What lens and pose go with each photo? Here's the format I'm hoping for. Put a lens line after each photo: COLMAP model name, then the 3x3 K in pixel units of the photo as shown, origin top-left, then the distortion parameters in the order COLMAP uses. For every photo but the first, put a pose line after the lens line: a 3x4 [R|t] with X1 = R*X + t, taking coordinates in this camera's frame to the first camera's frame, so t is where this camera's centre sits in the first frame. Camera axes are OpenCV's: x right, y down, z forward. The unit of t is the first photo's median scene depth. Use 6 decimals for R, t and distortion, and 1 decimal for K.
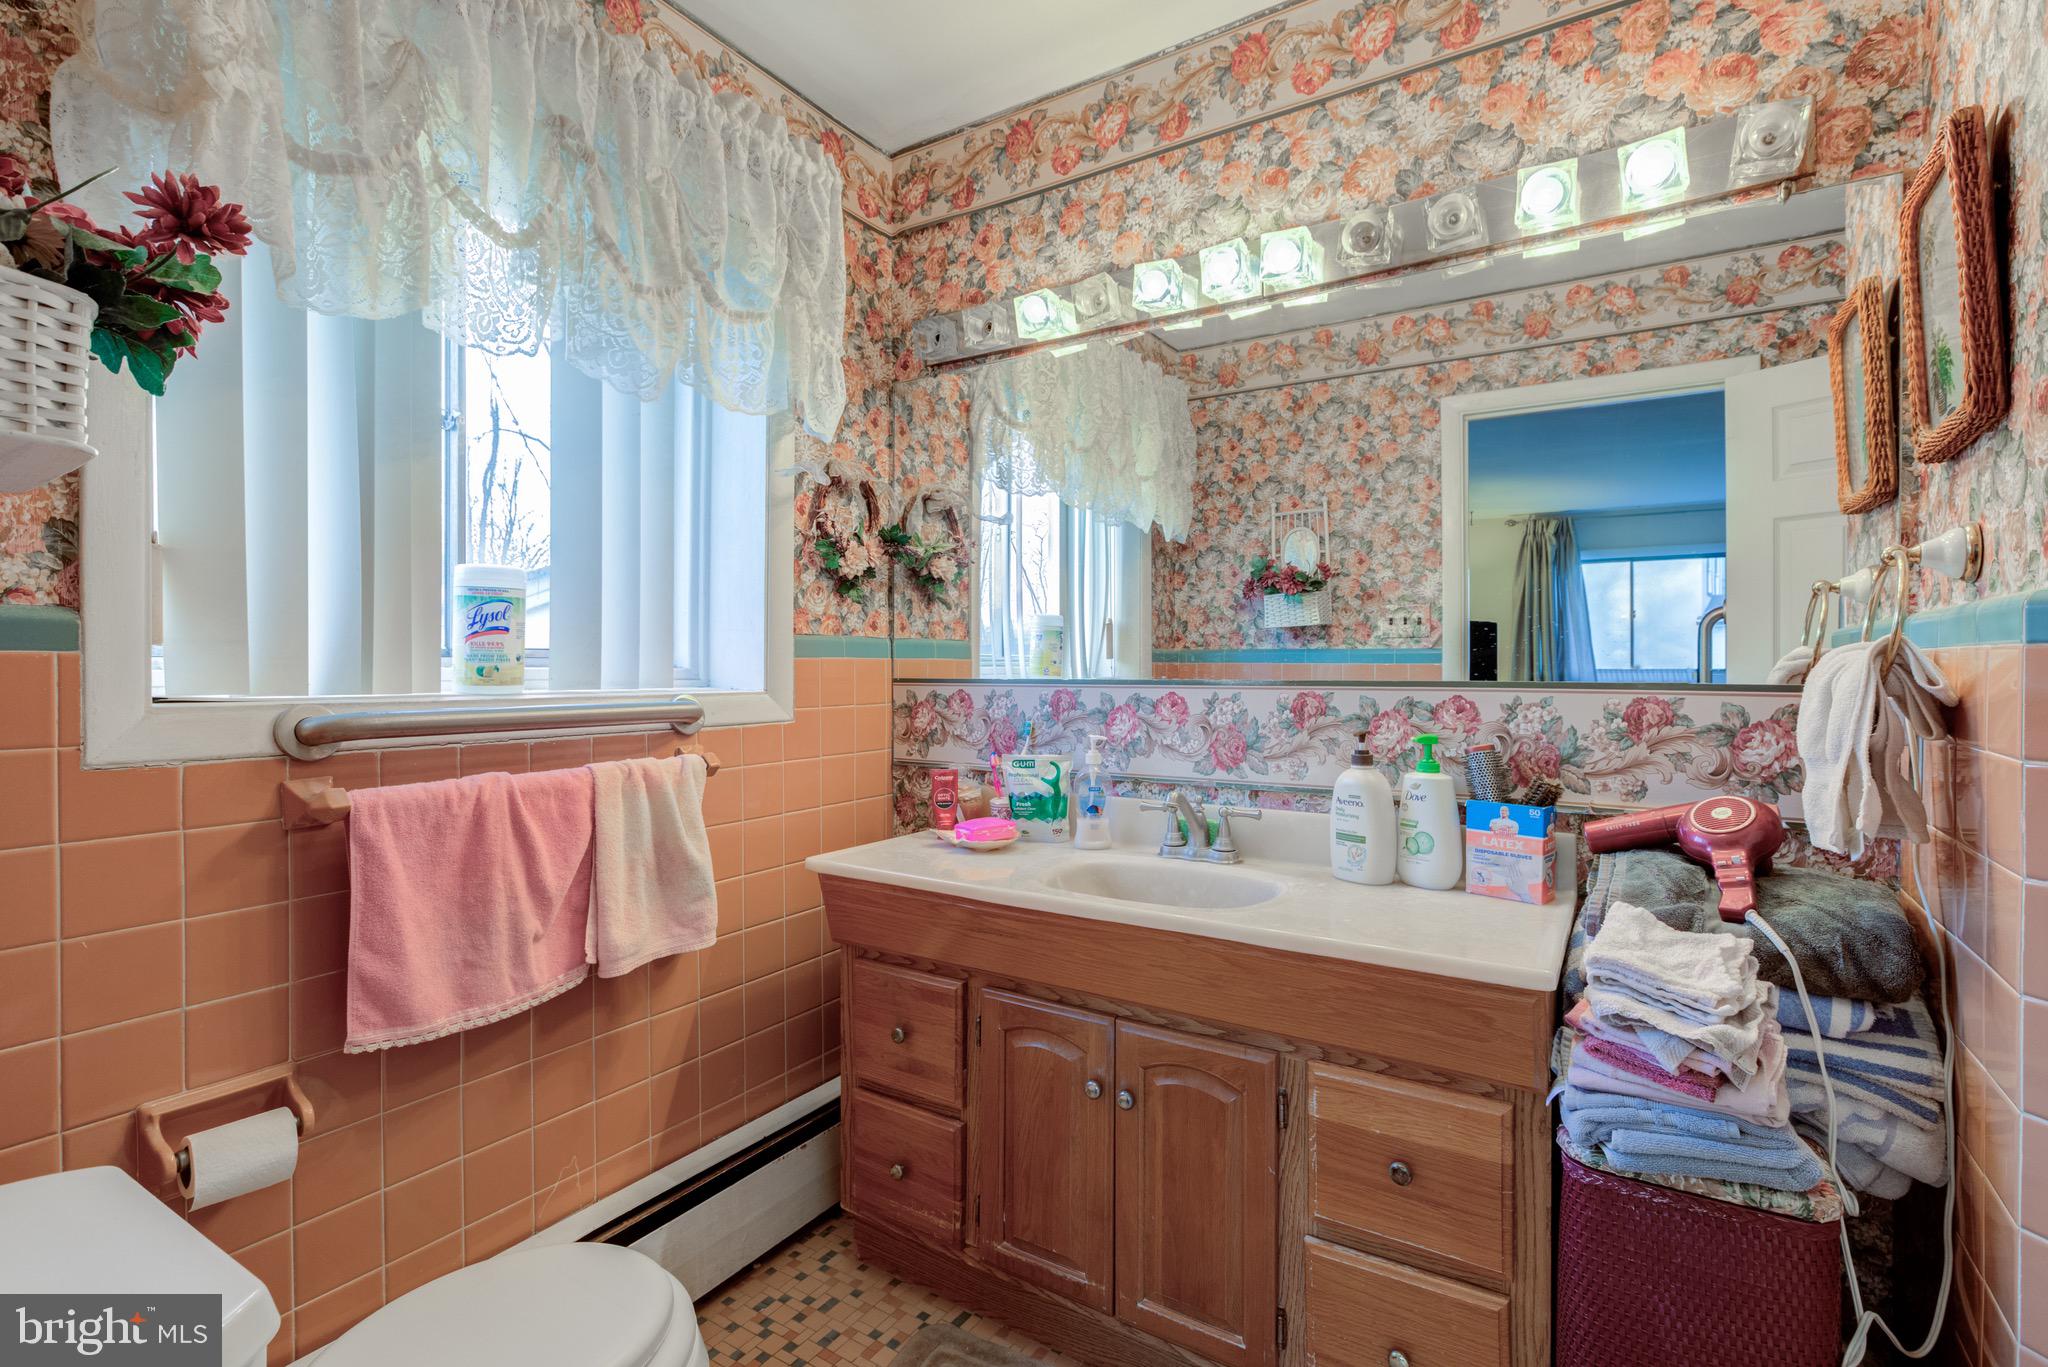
lens RADIAL K [[945.4, 0, 1023.0], [0, 945.4, 693.3], [0, 0, 1]] dist [-0.000133, -0.000098]
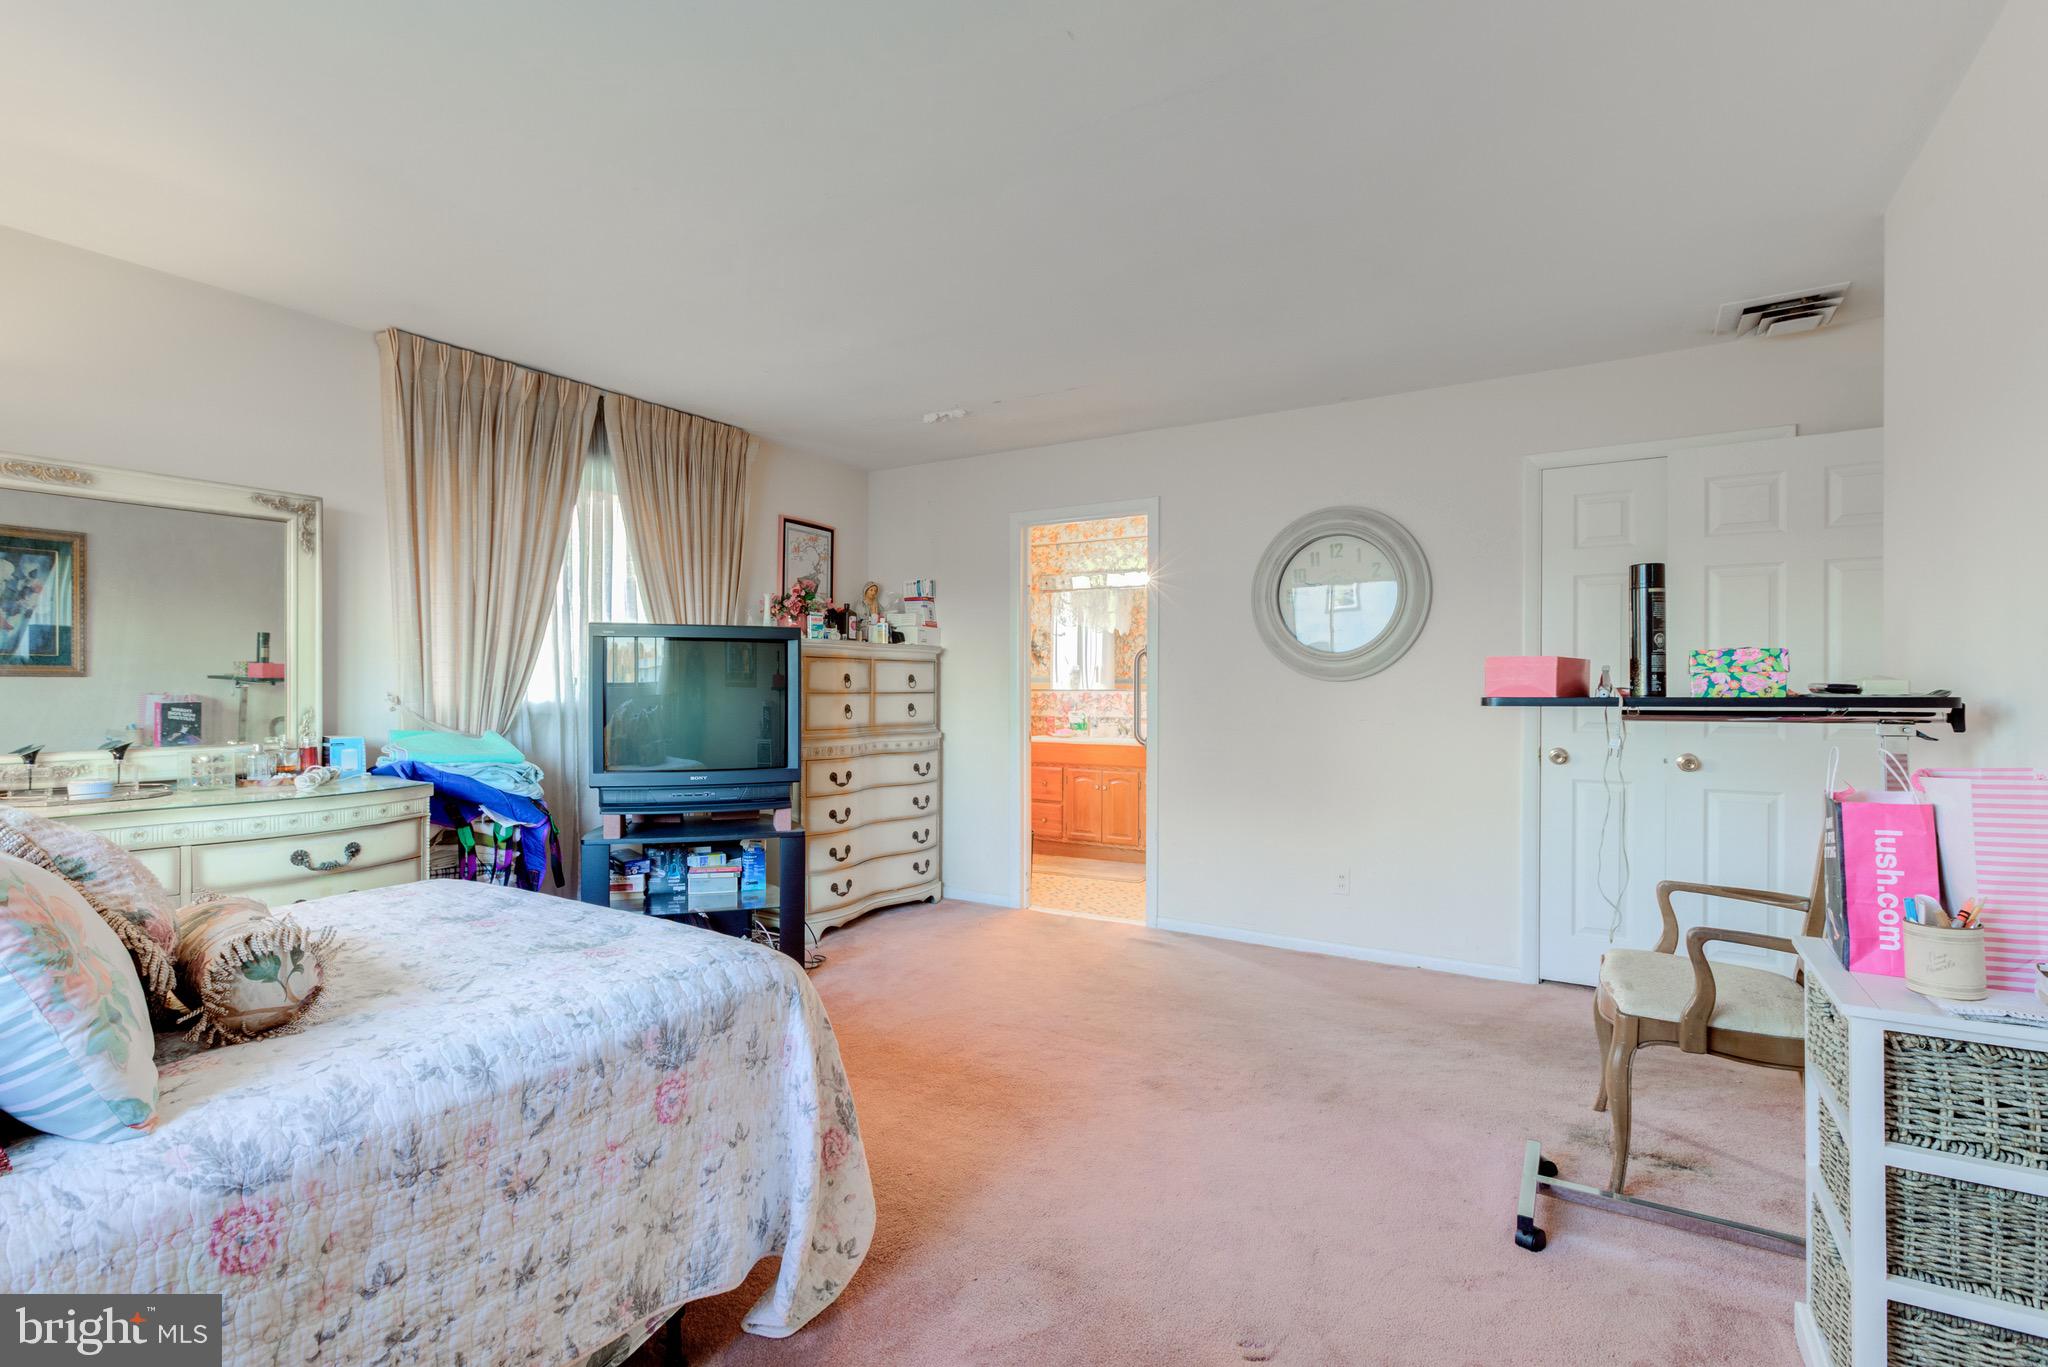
lens RADIAL K [[945.4, 0, 1023.0], [0, 945.4, 693.3], [0, 0, 1]] dist [-0.000133, -0.000098]
pose [[0.999640, 0.004347, 0.026485, -0.243215], [-0.003844, 0.999812, -0.019019, 0.057154], [-0.026563, 0.018910, 0.999468, -2.122228]]
